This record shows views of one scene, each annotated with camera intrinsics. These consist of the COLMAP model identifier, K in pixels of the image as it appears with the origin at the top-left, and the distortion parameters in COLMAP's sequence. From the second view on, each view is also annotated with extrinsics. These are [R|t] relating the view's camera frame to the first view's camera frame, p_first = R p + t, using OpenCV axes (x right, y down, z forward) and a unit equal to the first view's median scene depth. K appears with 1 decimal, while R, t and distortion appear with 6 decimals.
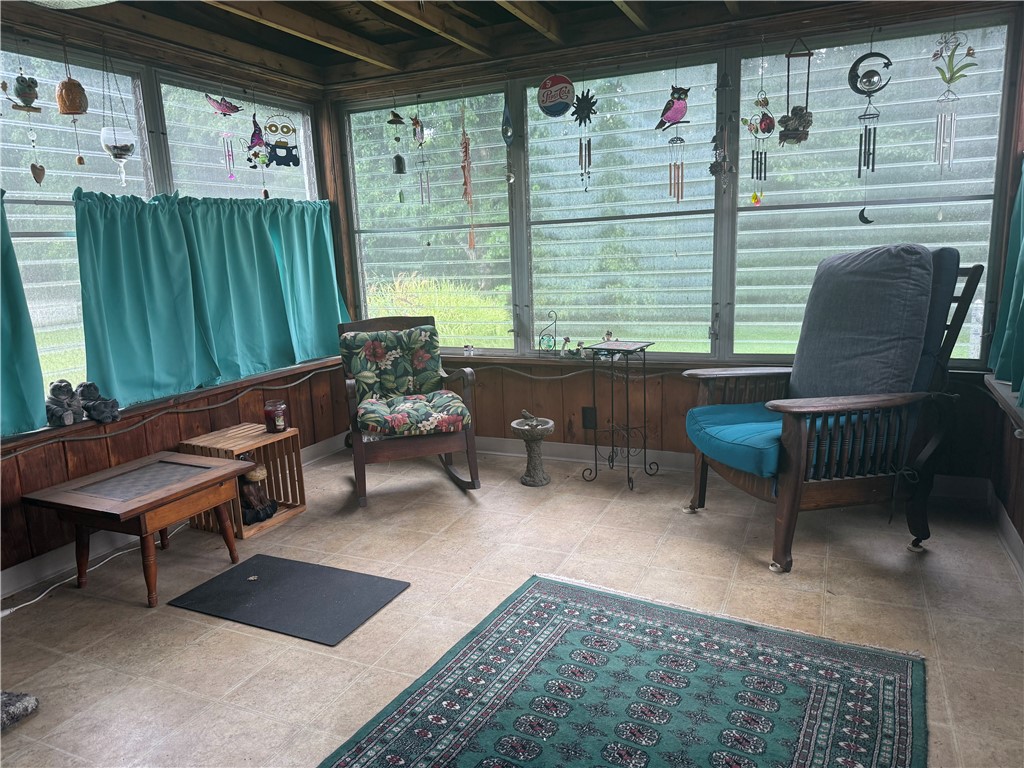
lens RADIAL K [[710.7, 0, 512.0], [0, 710.7, 384.0], [0, 0, 1]] dist [0.060144, -0.068215]
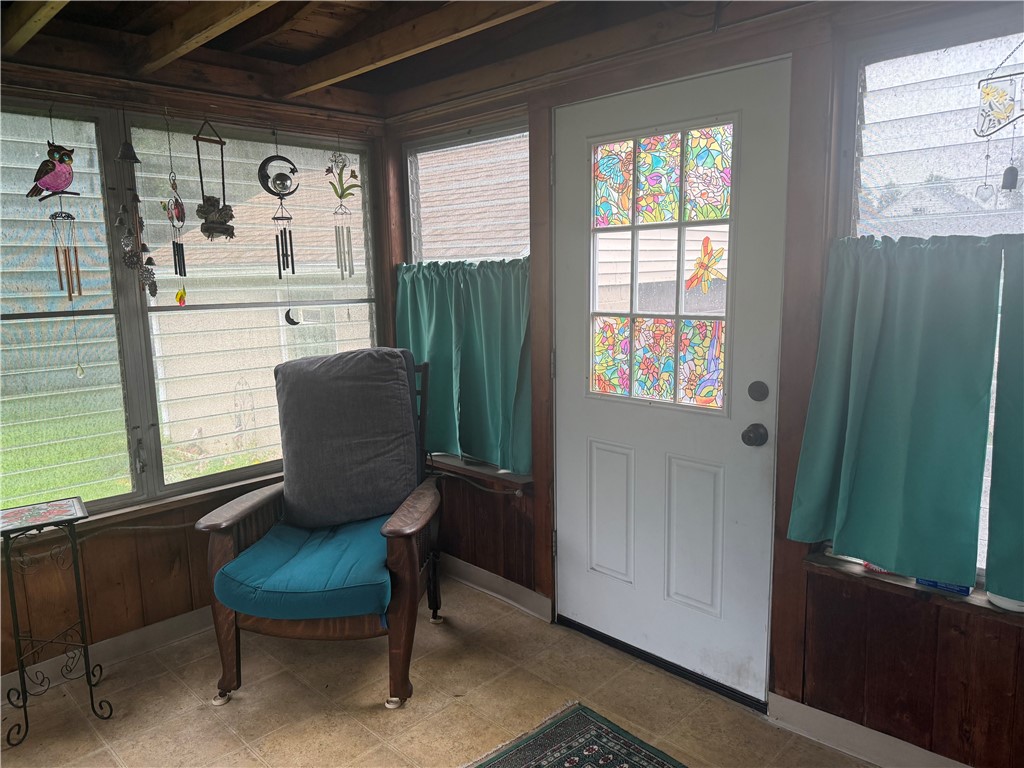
lens RADIAL K [[726.6, 0, 512.9], [0, 726.6, 377.5], [0, 0, 1]] dist [0.121870, -0.196079]
pose [[0.350193, -0.105541, 0.930713, -0.355678], [0.187121, 0.981485, 0.040892, -0.140466], [-0.917797, 0.159836, 0.363458, 0.379828]]
